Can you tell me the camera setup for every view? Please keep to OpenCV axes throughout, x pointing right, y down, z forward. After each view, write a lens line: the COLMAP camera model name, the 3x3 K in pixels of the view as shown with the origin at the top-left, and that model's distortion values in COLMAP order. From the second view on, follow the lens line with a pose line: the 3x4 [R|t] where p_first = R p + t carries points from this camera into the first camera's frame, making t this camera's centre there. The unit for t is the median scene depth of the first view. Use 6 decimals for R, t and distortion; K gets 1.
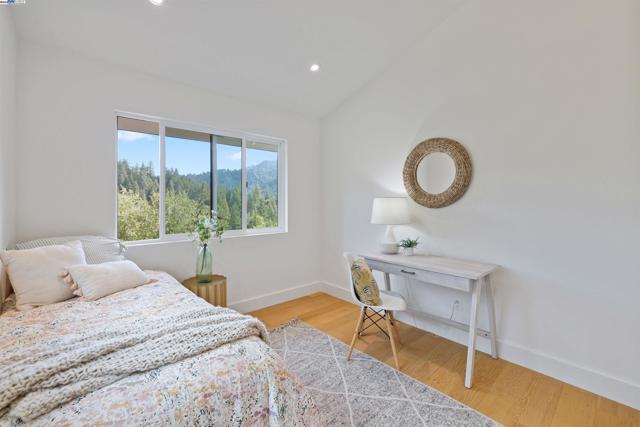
lens RADIAL K [[270.6, 0, 318.2], [0, 270.6, 202.7], [0, 0, 1]] dist [-0.000733, 0.000056]
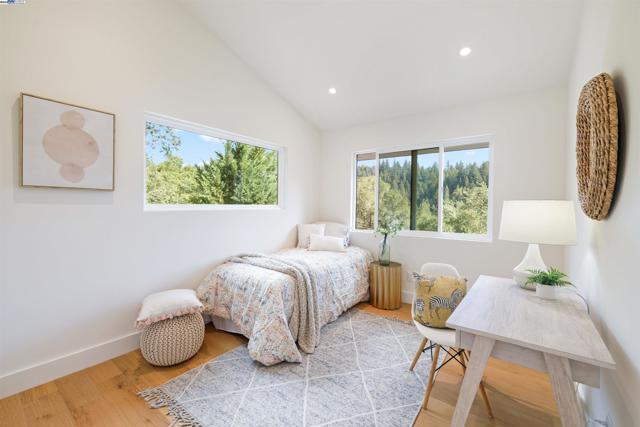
lens RADIAL K [[270.6, 0, 318.2], [0, 270.6, 202.7], [0, 0, 1]] dist [-0.000733, 0.000056]
pose [[0.190137, -0.007931, -0.981726, 0.840938], [0.004045, 0.999965, -0.007295, -0.009302], [0.981749, -0.002584, 0.190162, 0.412694]]
